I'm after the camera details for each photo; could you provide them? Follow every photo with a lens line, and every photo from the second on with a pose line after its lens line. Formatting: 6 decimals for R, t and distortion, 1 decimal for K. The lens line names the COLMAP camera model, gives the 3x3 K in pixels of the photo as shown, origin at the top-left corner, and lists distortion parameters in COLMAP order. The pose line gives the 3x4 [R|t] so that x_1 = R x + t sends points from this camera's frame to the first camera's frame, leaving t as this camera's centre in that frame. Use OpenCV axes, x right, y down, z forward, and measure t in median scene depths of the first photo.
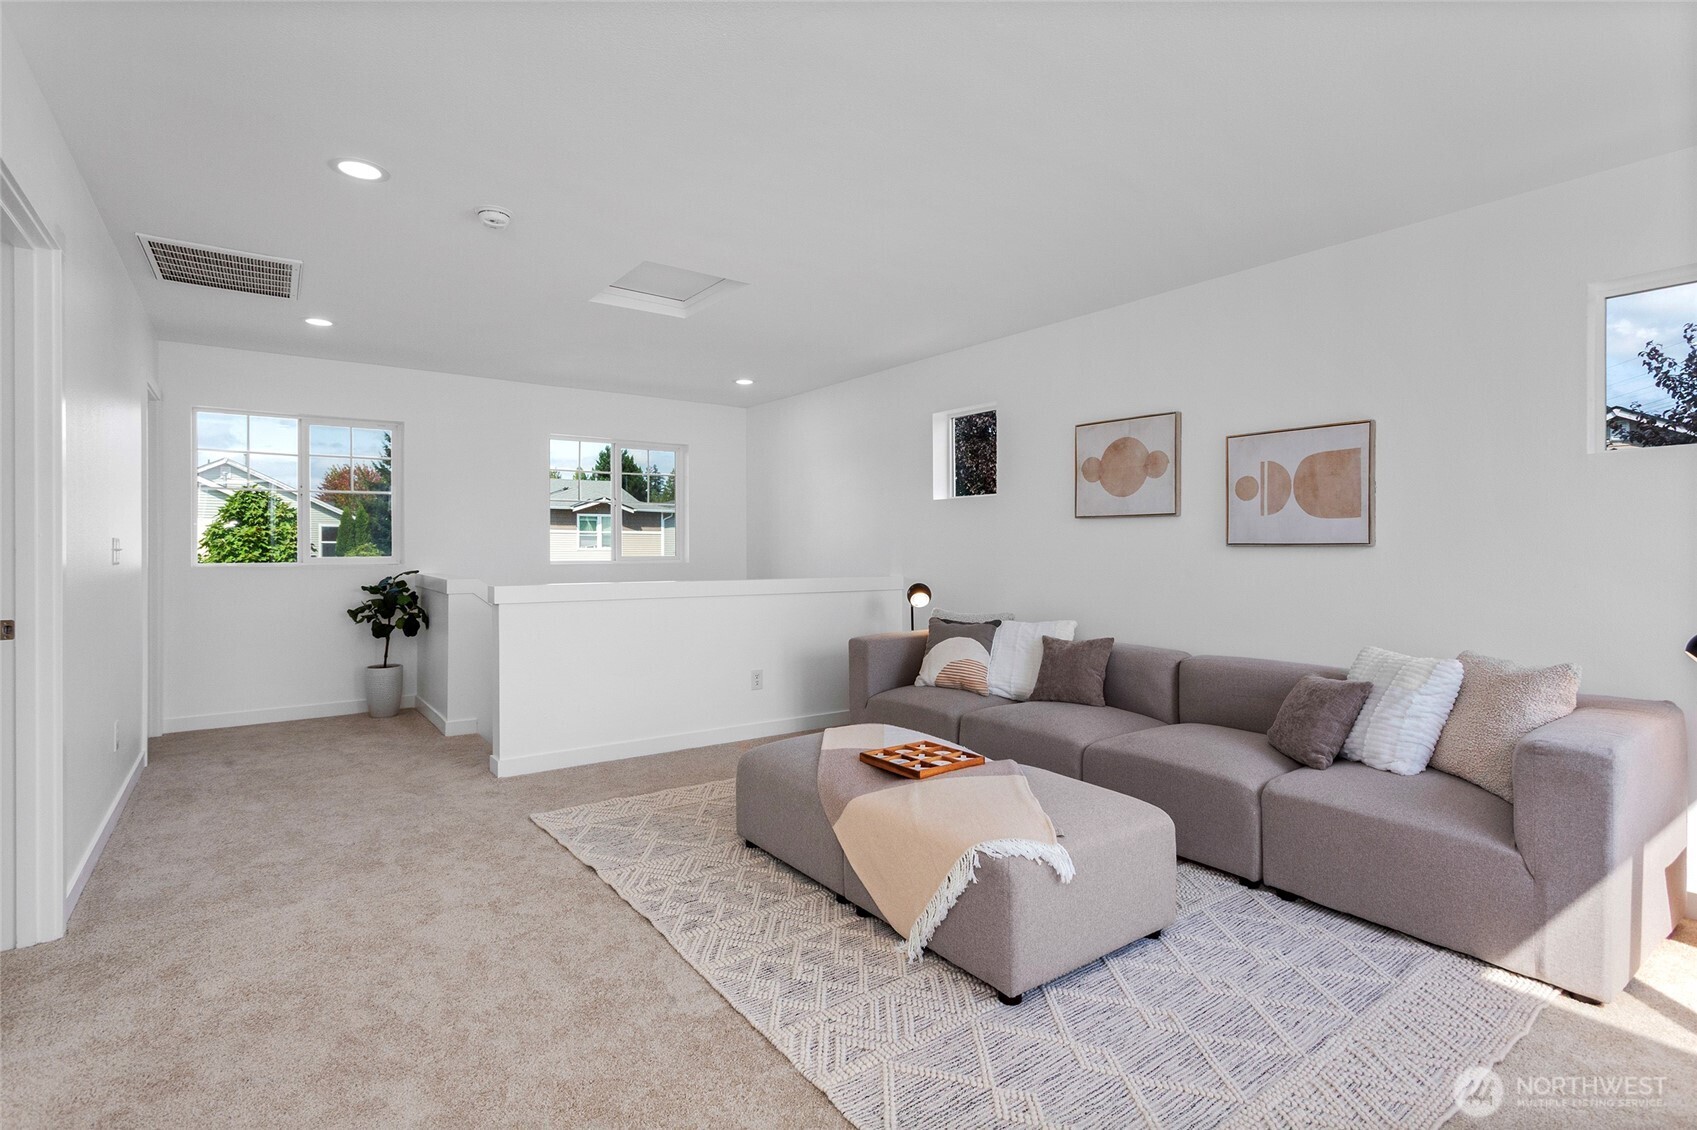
lens RADIAL K [[823.4, 0, 844.6], [0, 823.4, 539.2], [0, 0, 1]] dist [0.001138, 0.000416]
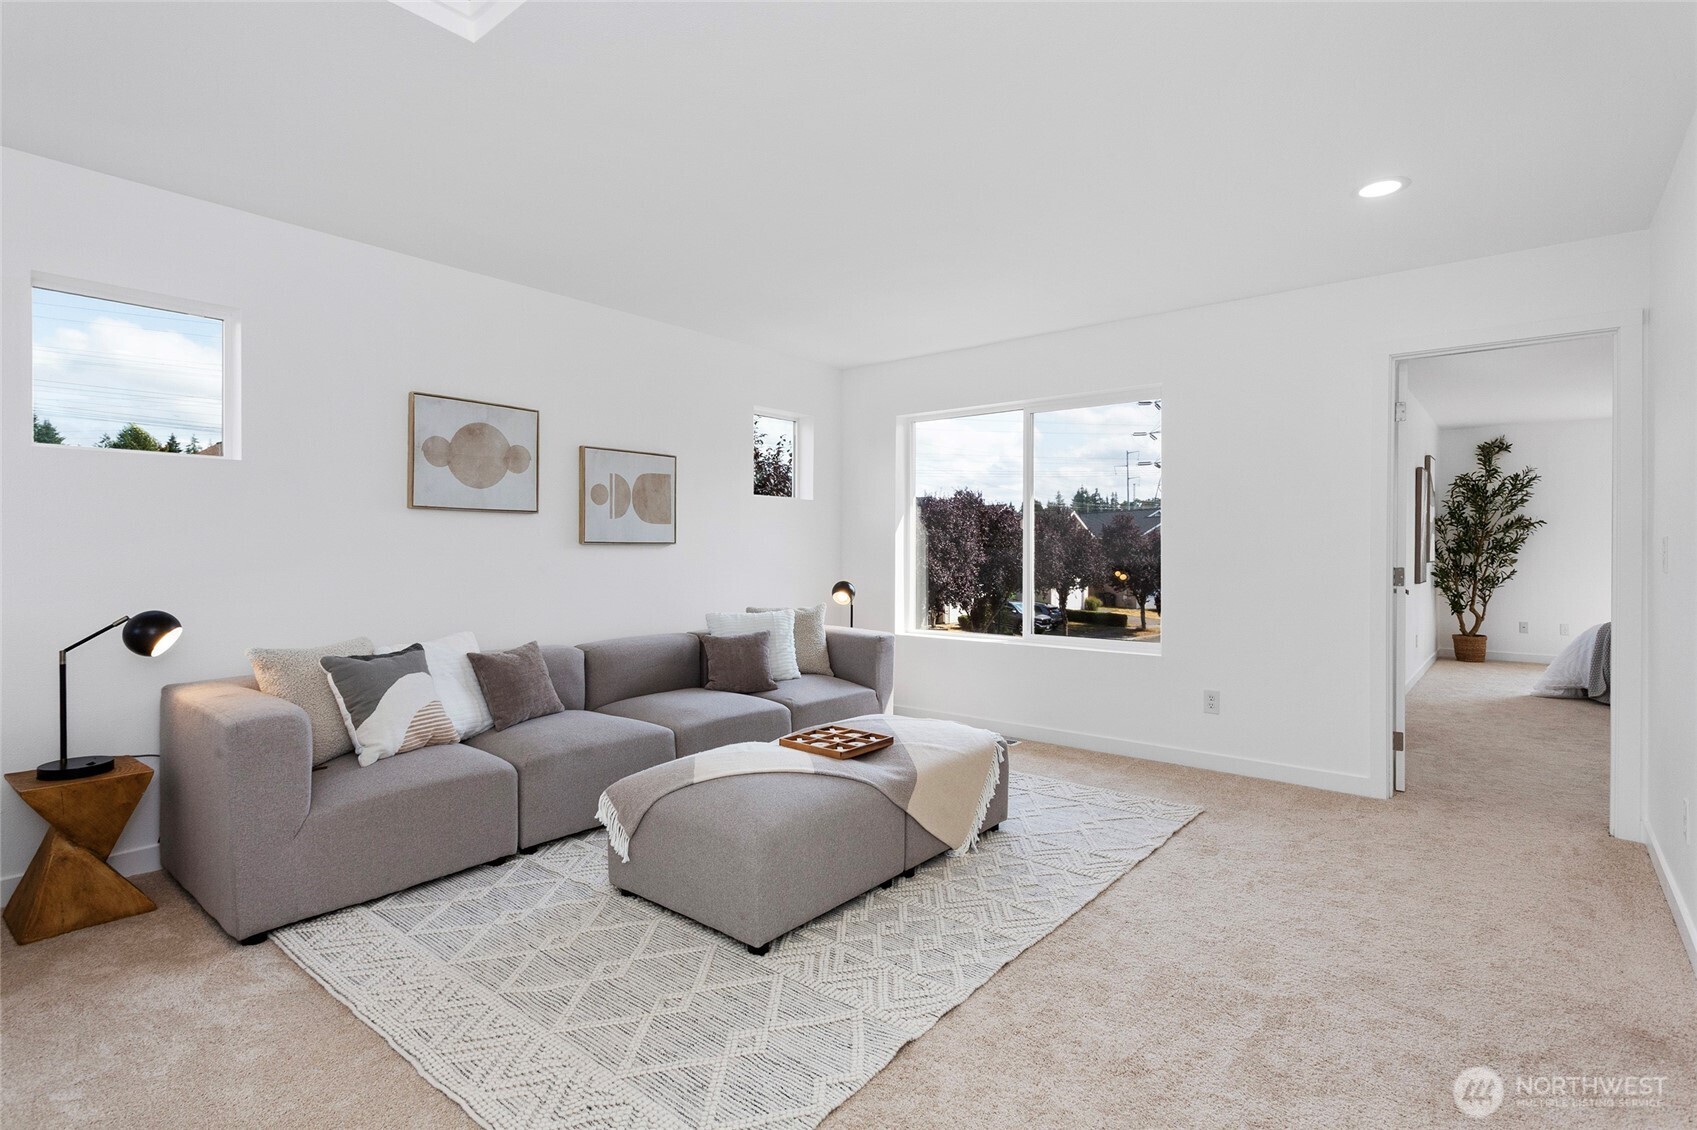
lens RADIAL K [[823.4, 0, 844.6], [0, 823.4, 539.2], [0, 0, 1]] dist [0.001138, 0.000416]
pose [[-0.249483, 0.000807, 0.968379, -0.728350], [-0.020757, 0.999765, -0.006181, 0.001906], [-0.968157, -0.021642, -0.249408, 0.953260]]
